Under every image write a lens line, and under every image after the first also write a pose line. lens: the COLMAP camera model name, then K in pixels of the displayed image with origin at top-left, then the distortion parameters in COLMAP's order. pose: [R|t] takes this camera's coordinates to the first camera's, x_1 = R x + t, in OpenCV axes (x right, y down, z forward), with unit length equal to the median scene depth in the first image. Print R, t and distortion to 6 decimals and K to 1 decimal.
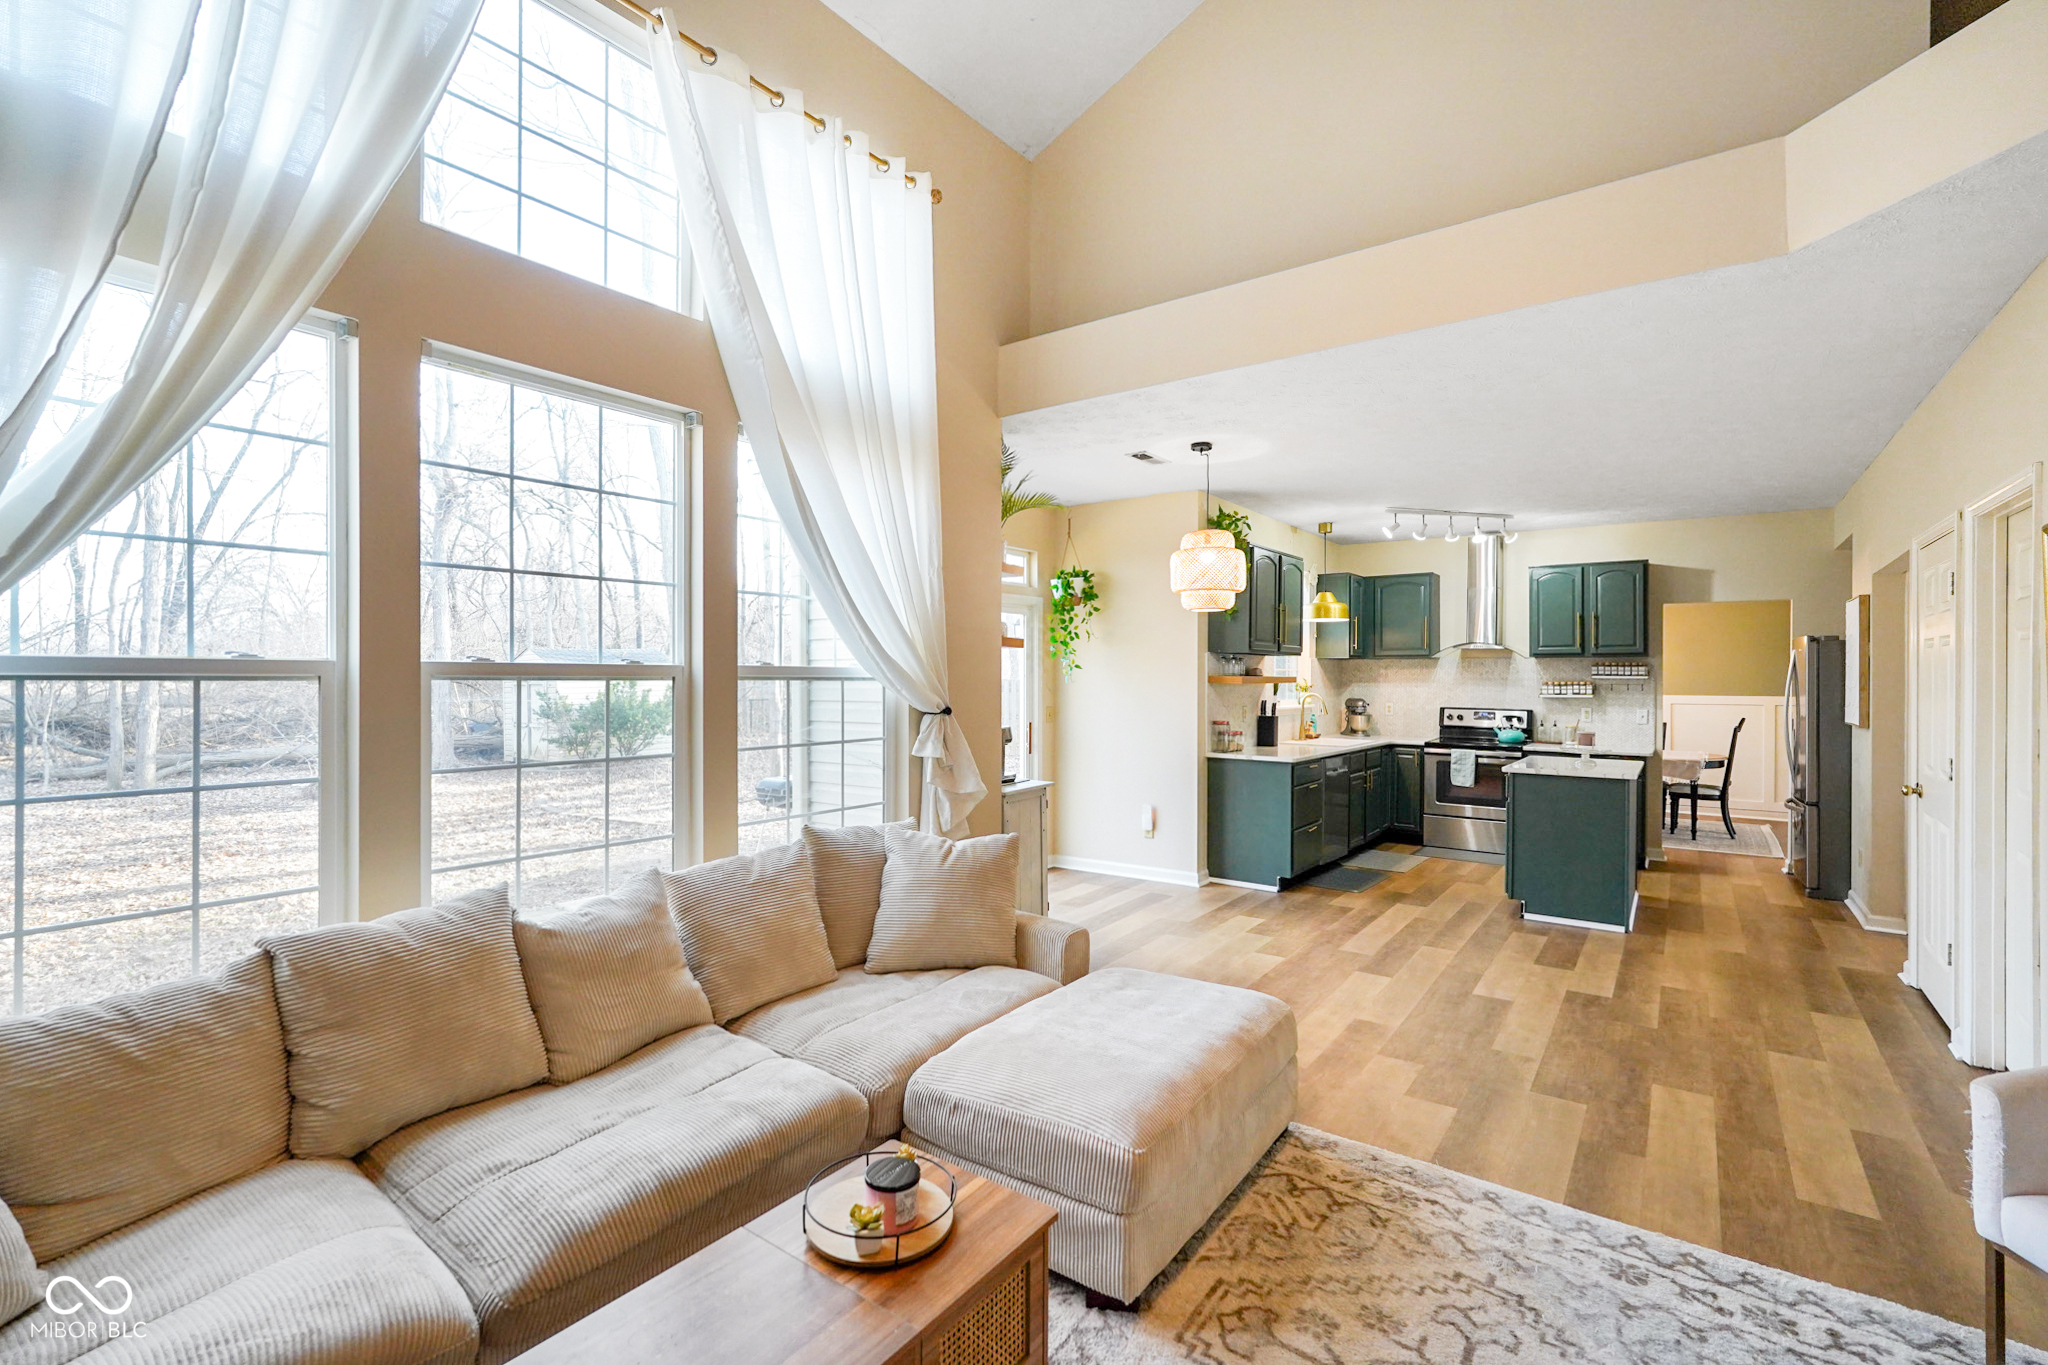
lens RADIAL K [[922.4, 0, 1022.8], [0, 922.4, 674.4], [0, 0, 1]] dist [-0.011485, 0.010671]
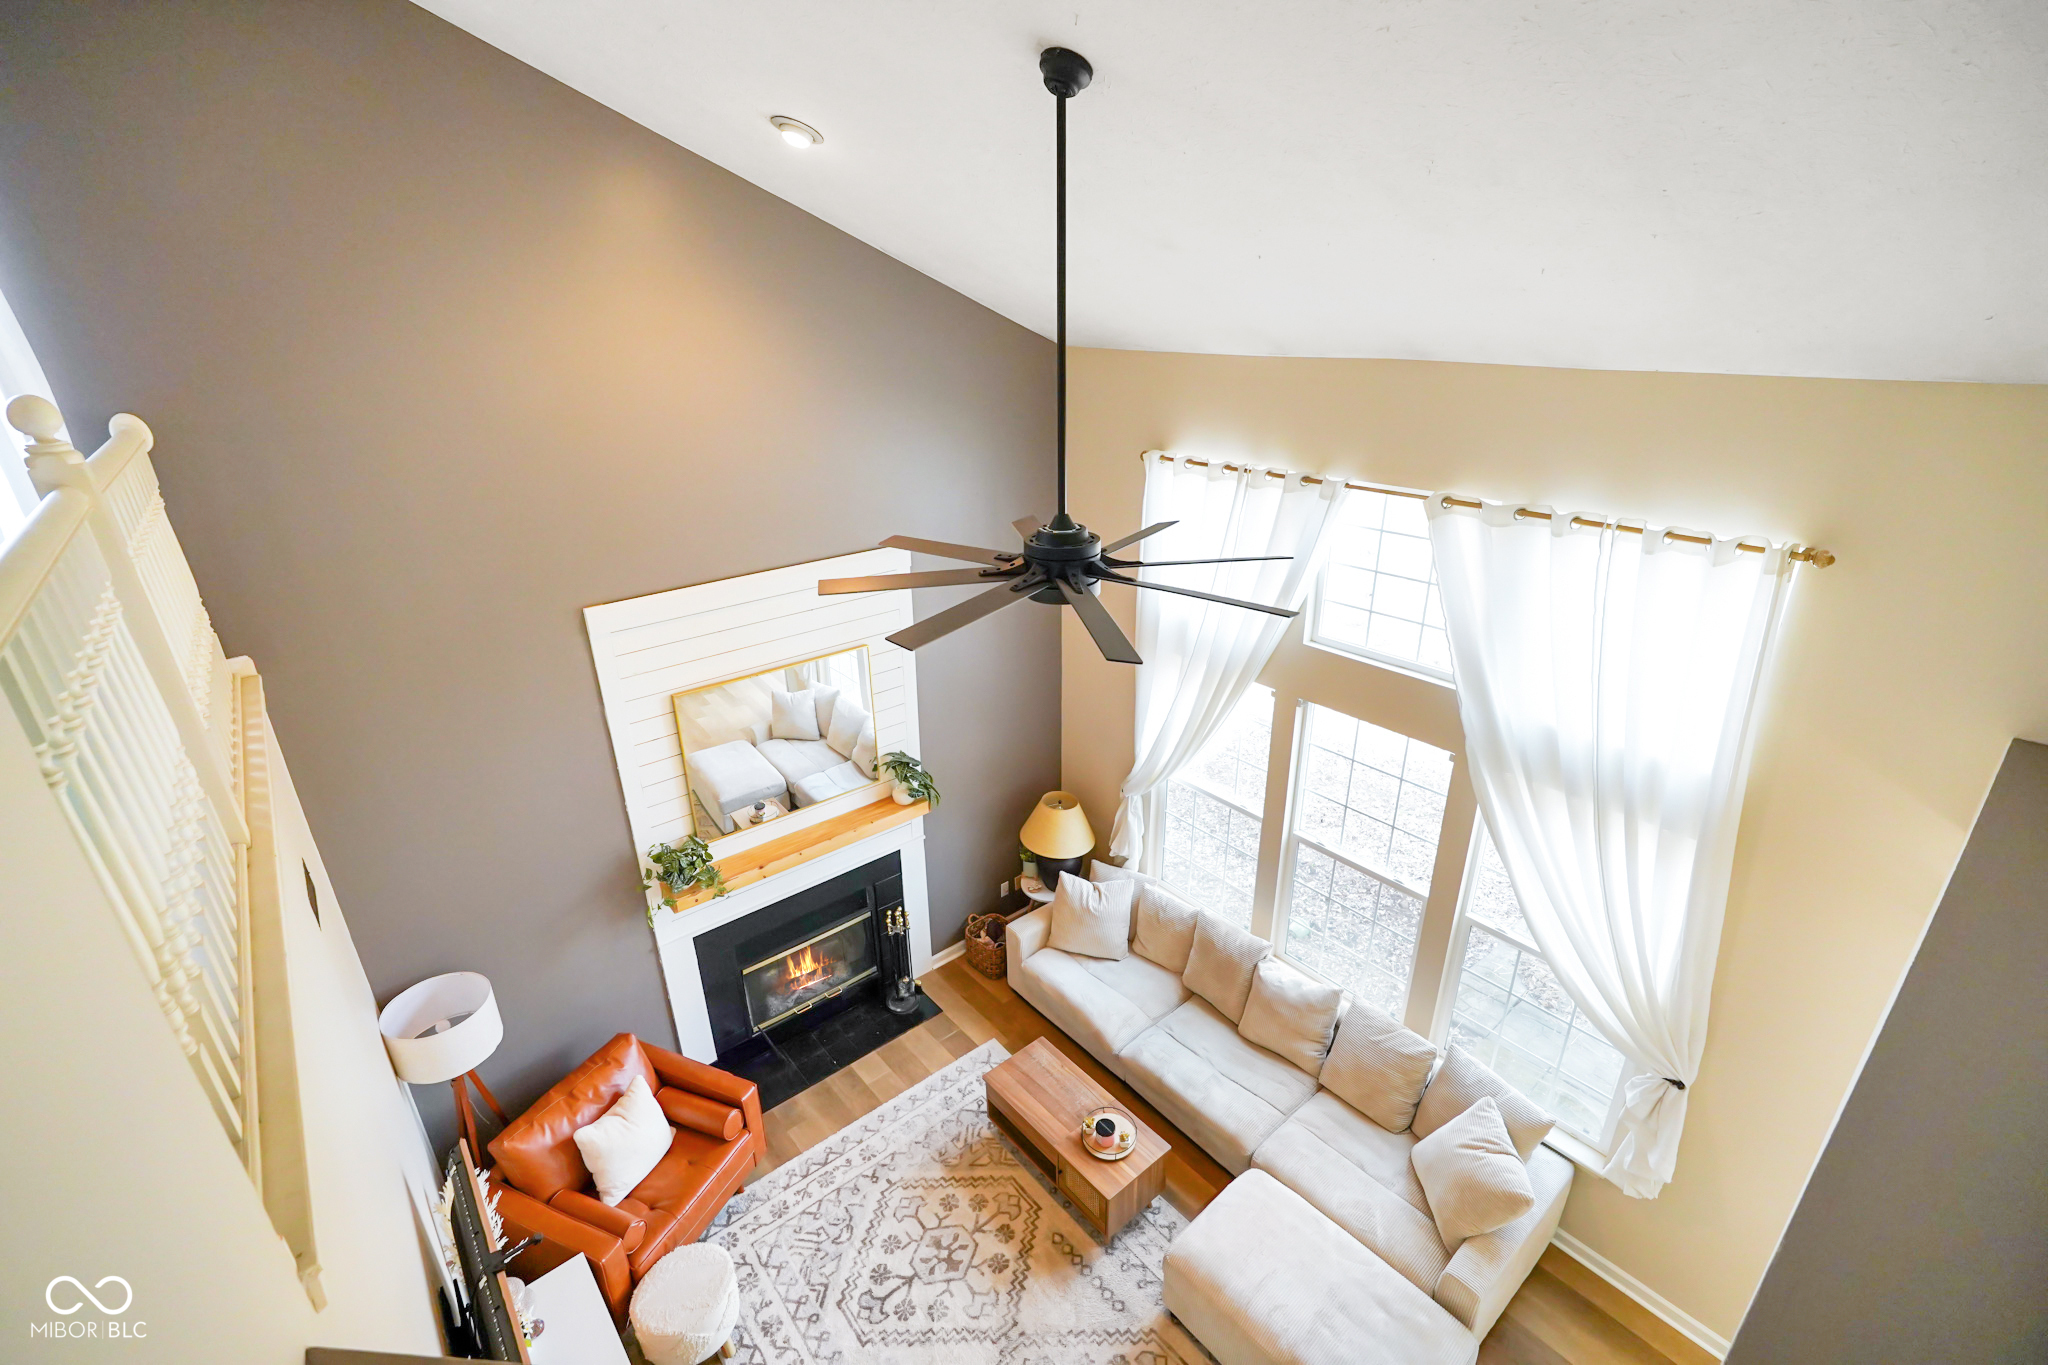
lens RADIAL K [[917.1, 0, 1023.1], [0, 917.1, 689.1], [0, 0, 1]] dist [-0.009479, 0.009909]
pose [[-0.248055, 0.384678, -0.889096, 0.454993], [0.013334, 0.919049, 0.393918, -0.427201], [0.968654, 0.085858, -0.233104, 0.320008]]
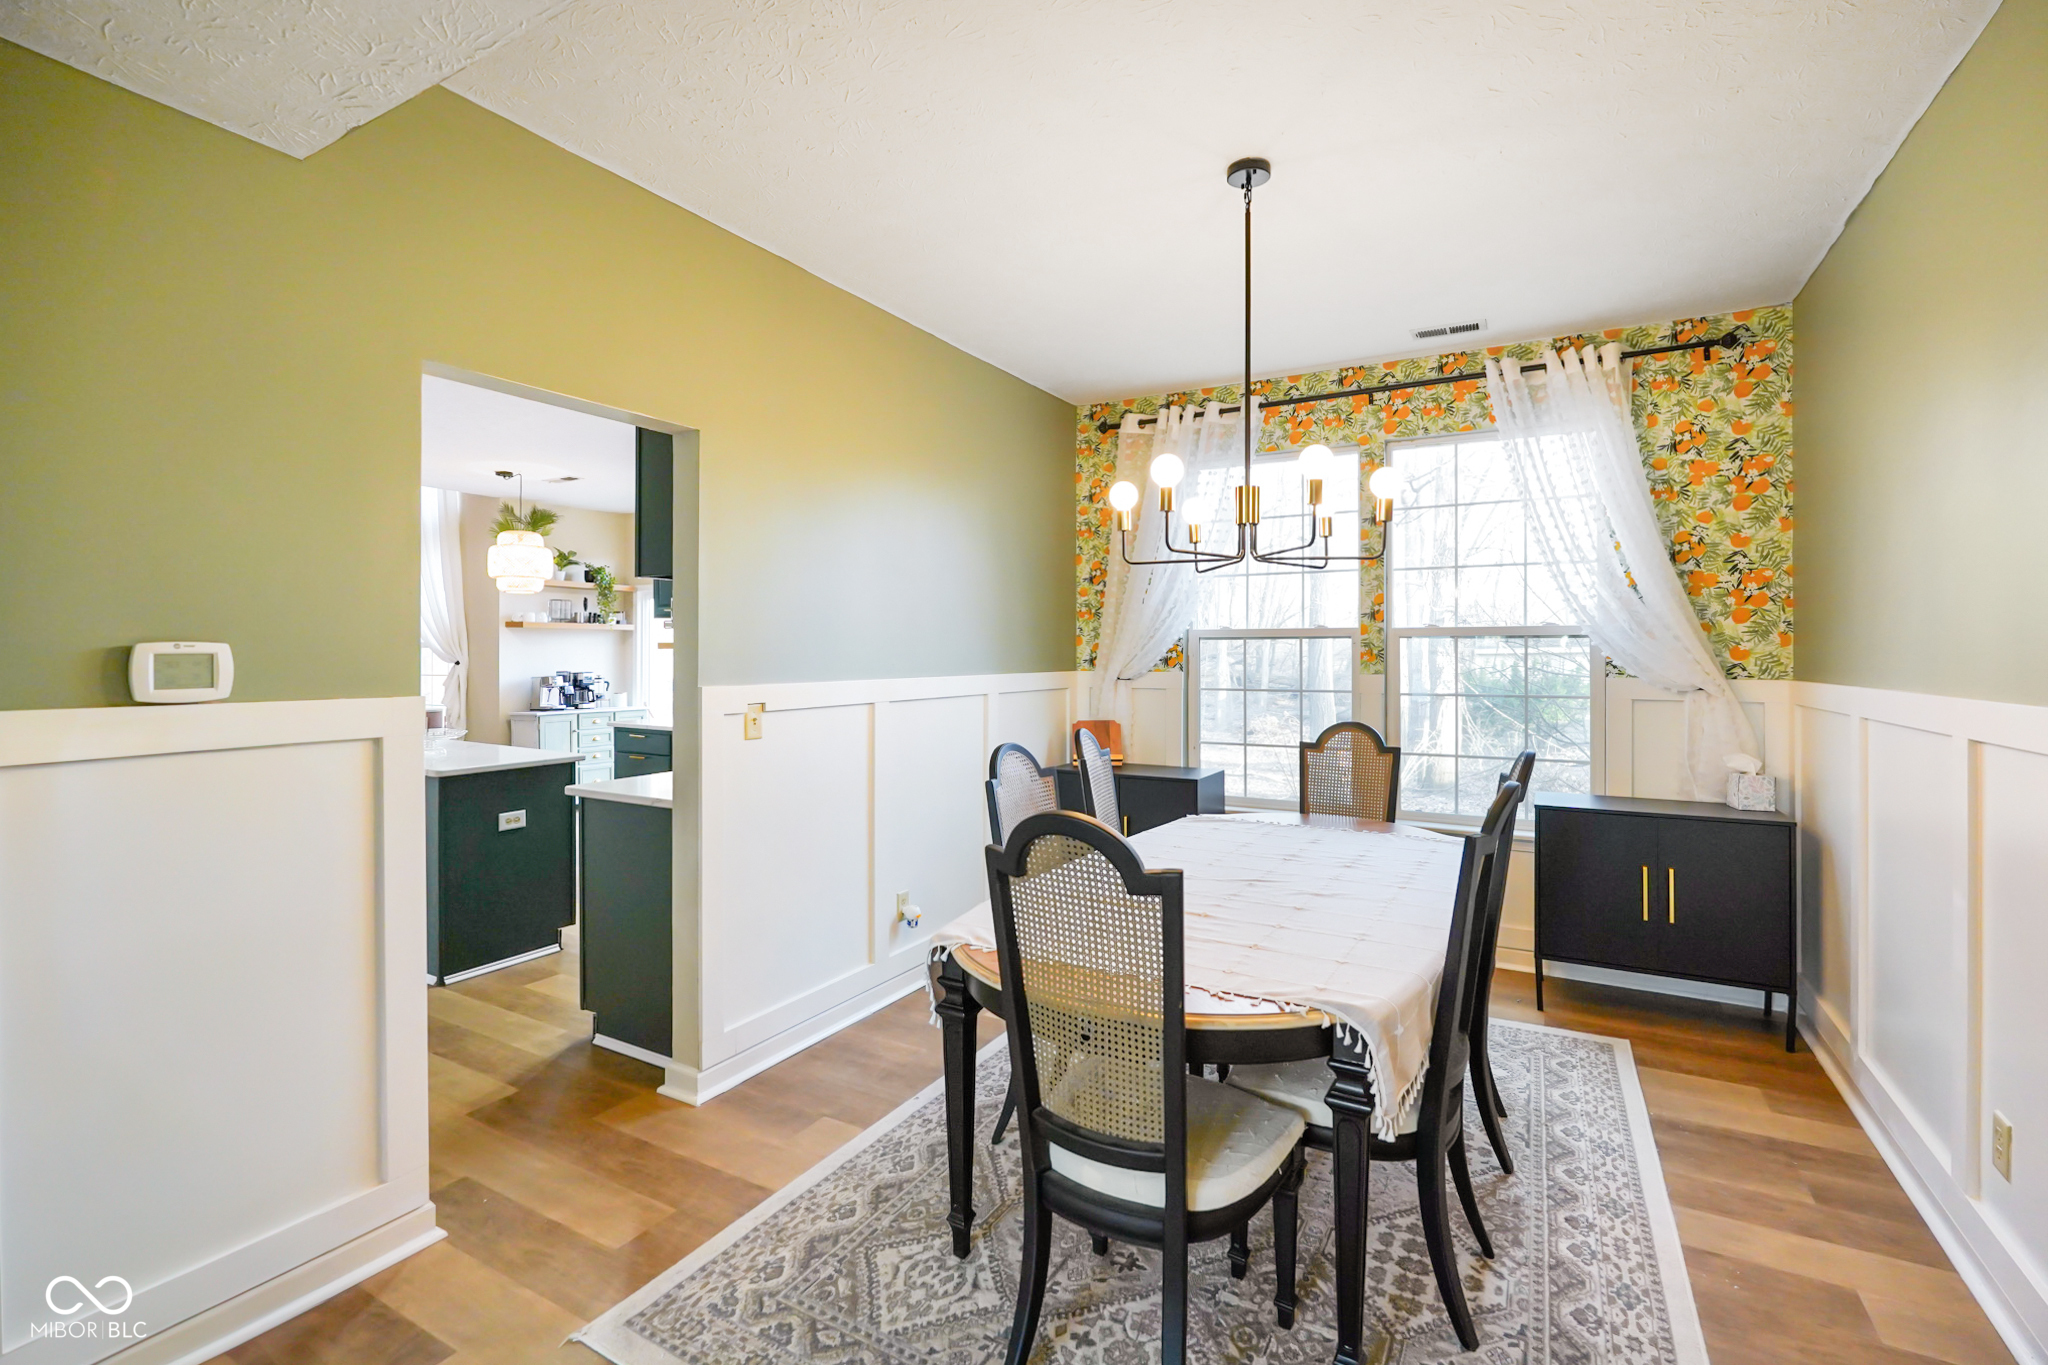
lens RADIAL K [[914.7, 0, 1022.2], [0, 914.7, 652.9], [0, 0, 1]] dist [-0.000983, 0.000001]
pose [[0.103096, -0.006423, -0.994651, 1.191497], [0.001780, 0.999979, -0.006273, 0.019949], [0.994670, -0.001123, 0.103105, 1.201786]]
